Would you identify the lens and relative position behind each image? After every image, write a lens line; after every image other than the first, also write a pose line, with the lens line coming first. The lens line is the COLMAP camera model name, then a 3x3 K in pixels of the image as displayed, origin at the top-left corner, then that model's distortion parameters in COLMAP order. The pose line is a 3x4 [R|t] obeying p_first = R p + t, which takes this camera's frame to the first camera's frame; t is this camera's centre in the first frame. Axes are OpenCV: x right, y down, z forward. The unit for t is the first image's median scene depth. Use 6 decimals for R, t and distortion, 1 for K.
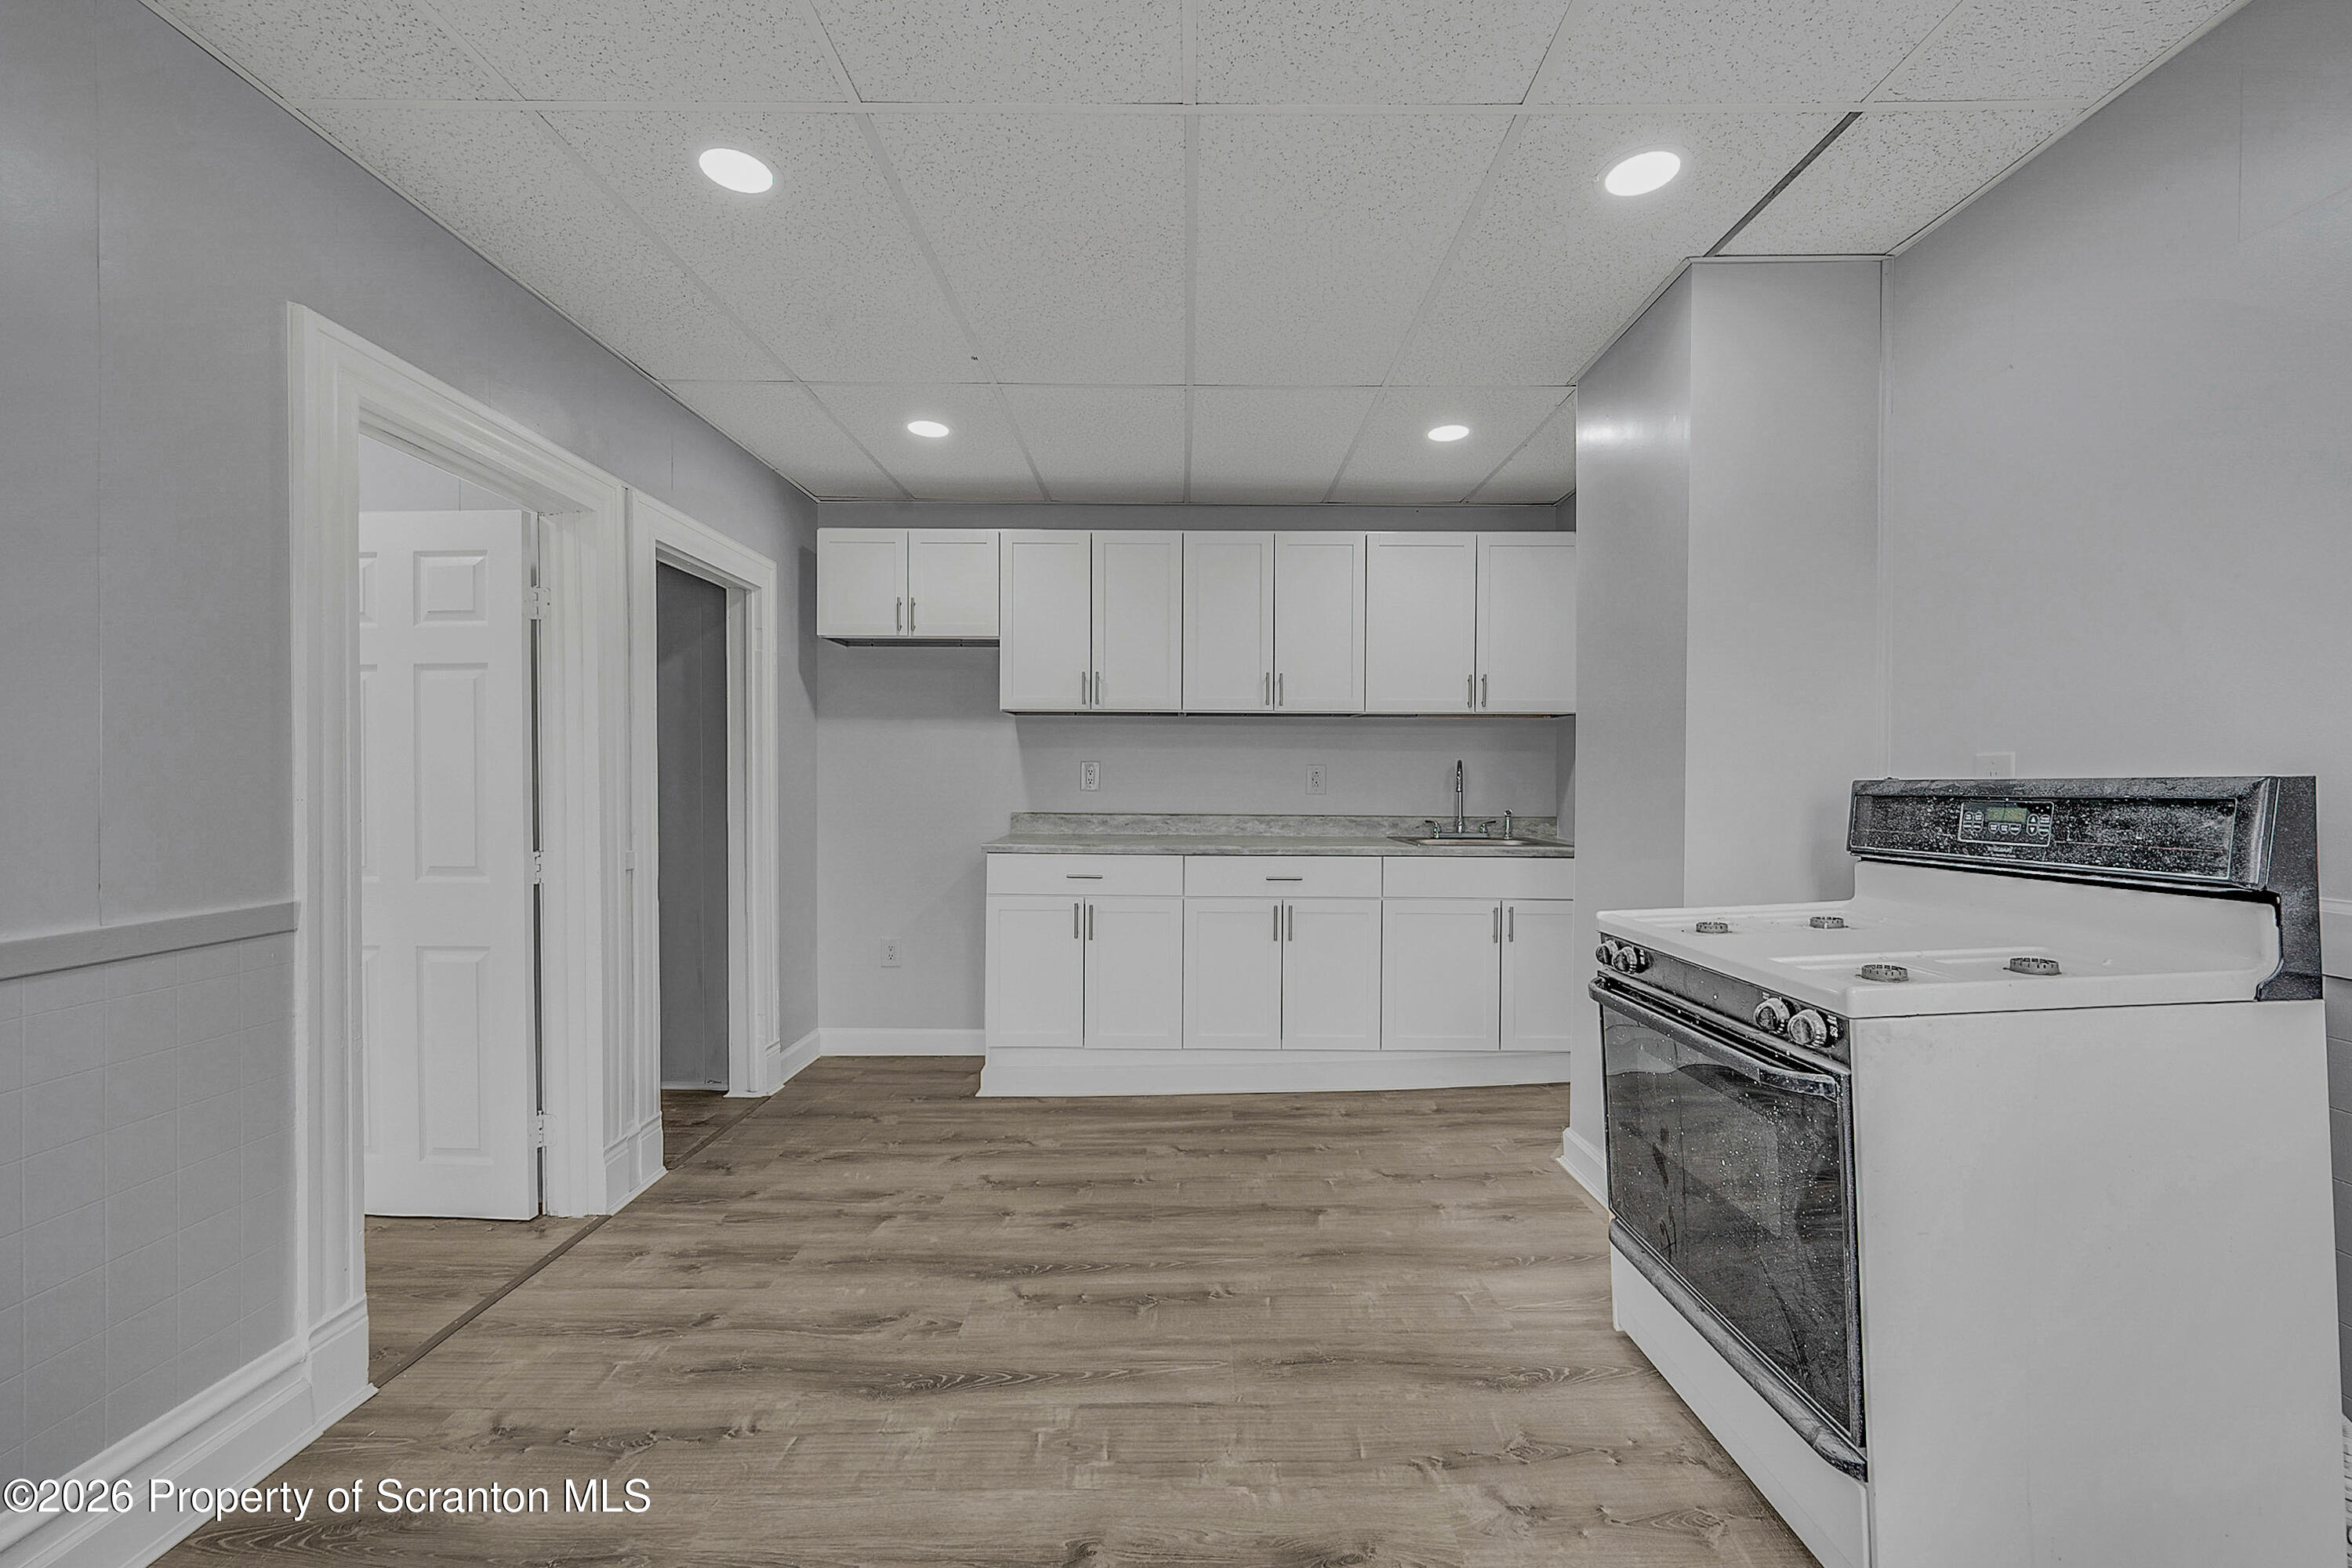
lens RADIAL K [[937.9, 0, 1179.5], [0, 937.9, 773.8], [0, 0, 1]] dist [0.001685, 0.000386]
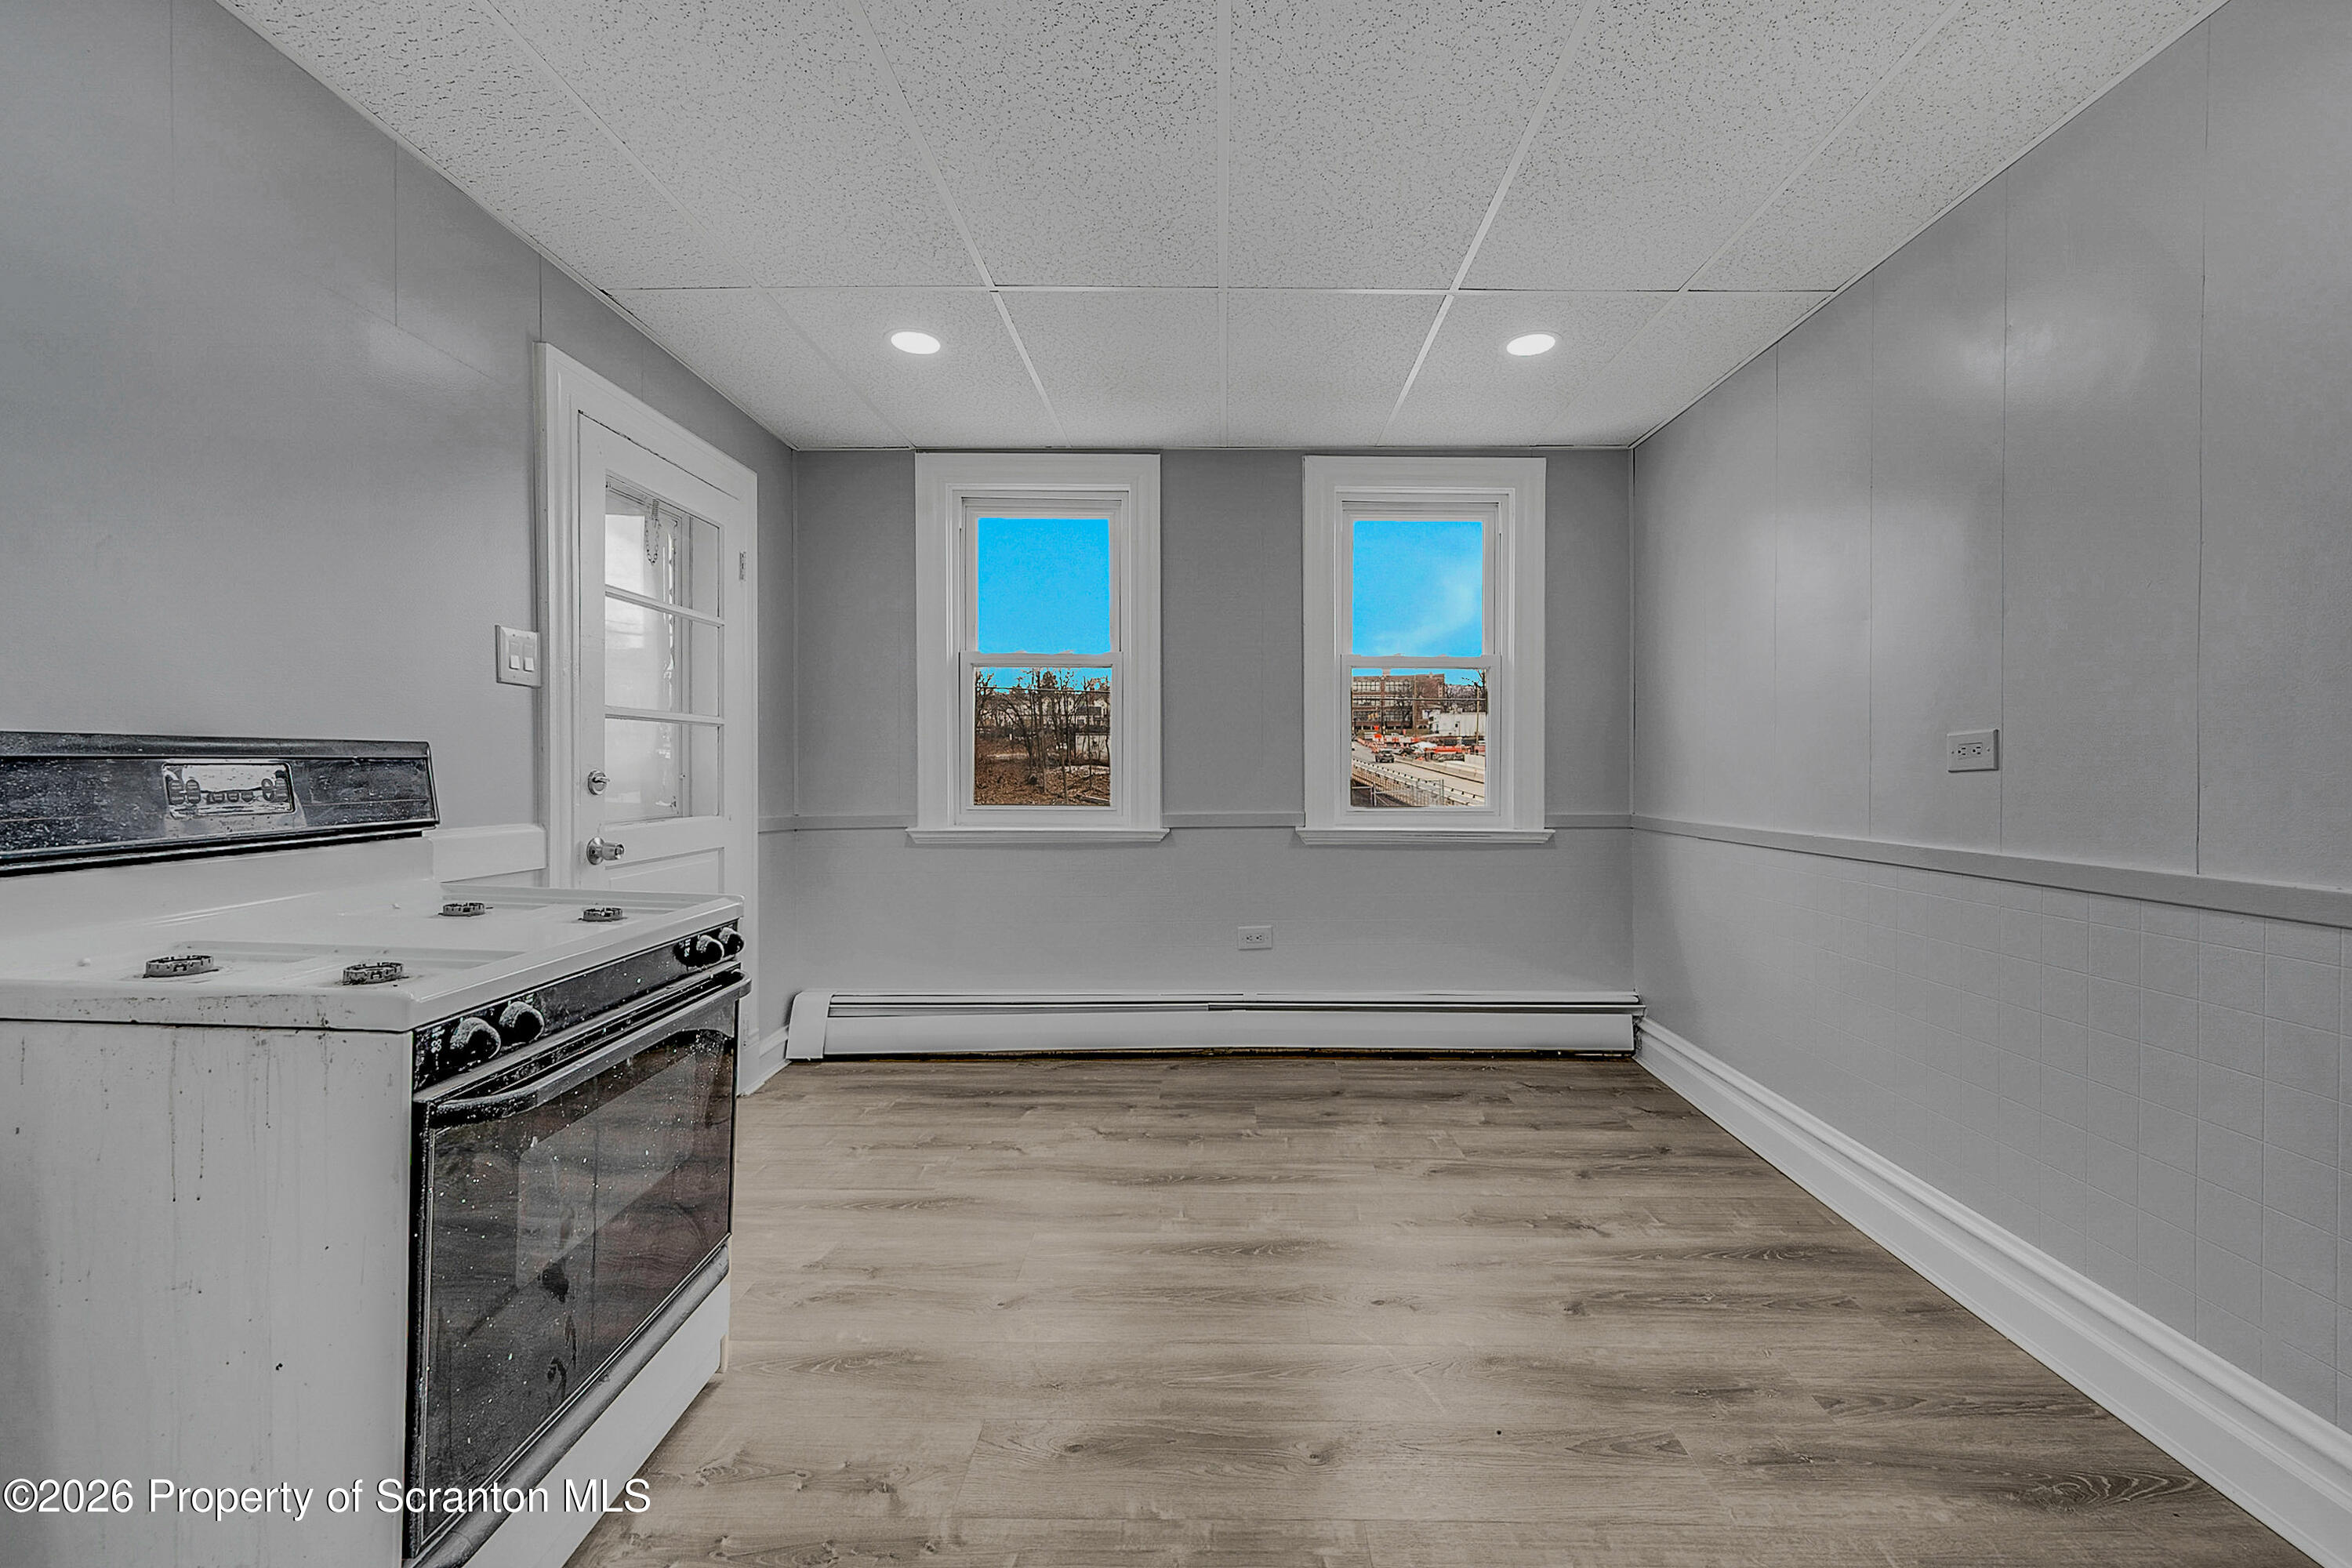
lens RADIAL K [[957.7, 0, 1222.1], [0, 957.7, 774.1], [0, 0, 1]] dist [0.017966, 0.000080]
pose [[-0.999778, -0.000312, -0.021071, 0.031093], [-0.000338, 0.999999, 0.001271, 0.036046], [0.021070, 0.001278, -0.999777, 1.861653]]
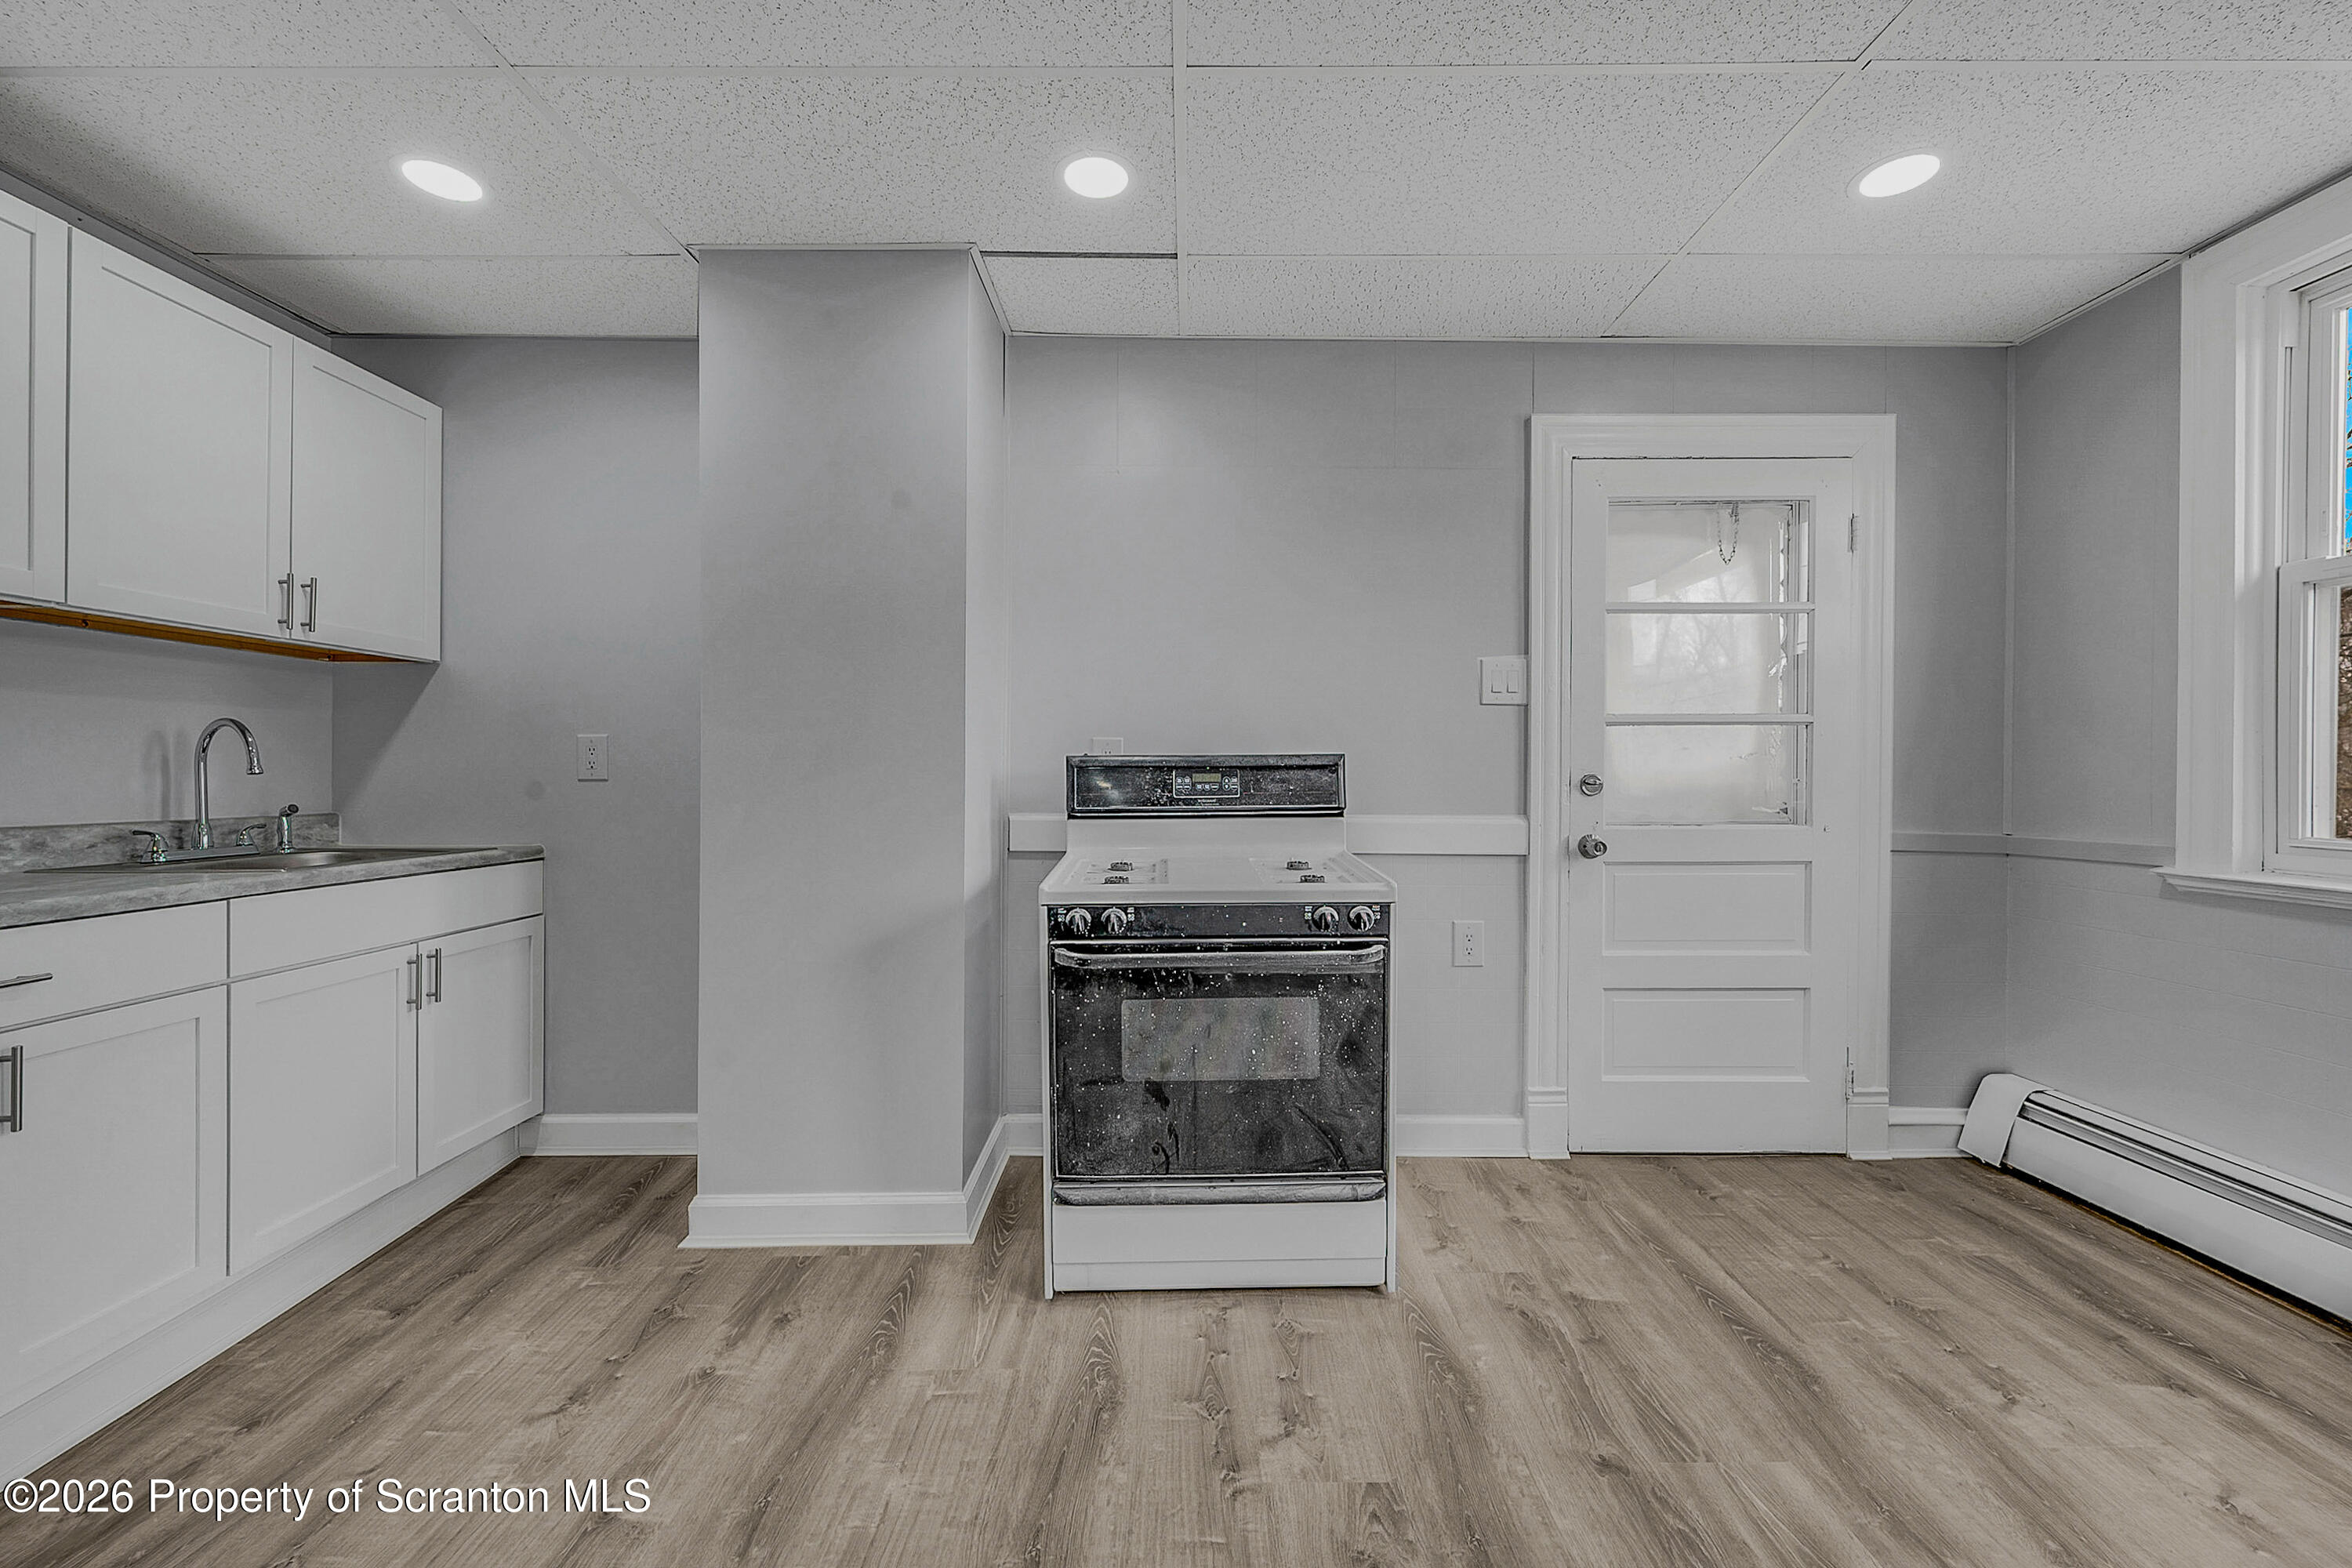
lens RADIAL K [[937.9, 0, 1179.5], [0, 937.9, 773.8], [0, 0, 1]] dist [0.001685, 0.000386]
pose [[-0.007715, -0.001873, 0.999968, -0.651074], [-0.005776, 0.999982, 0.001828, 0.033879], [-0.999954, -0.005762, -0.007726, 1.050745]]
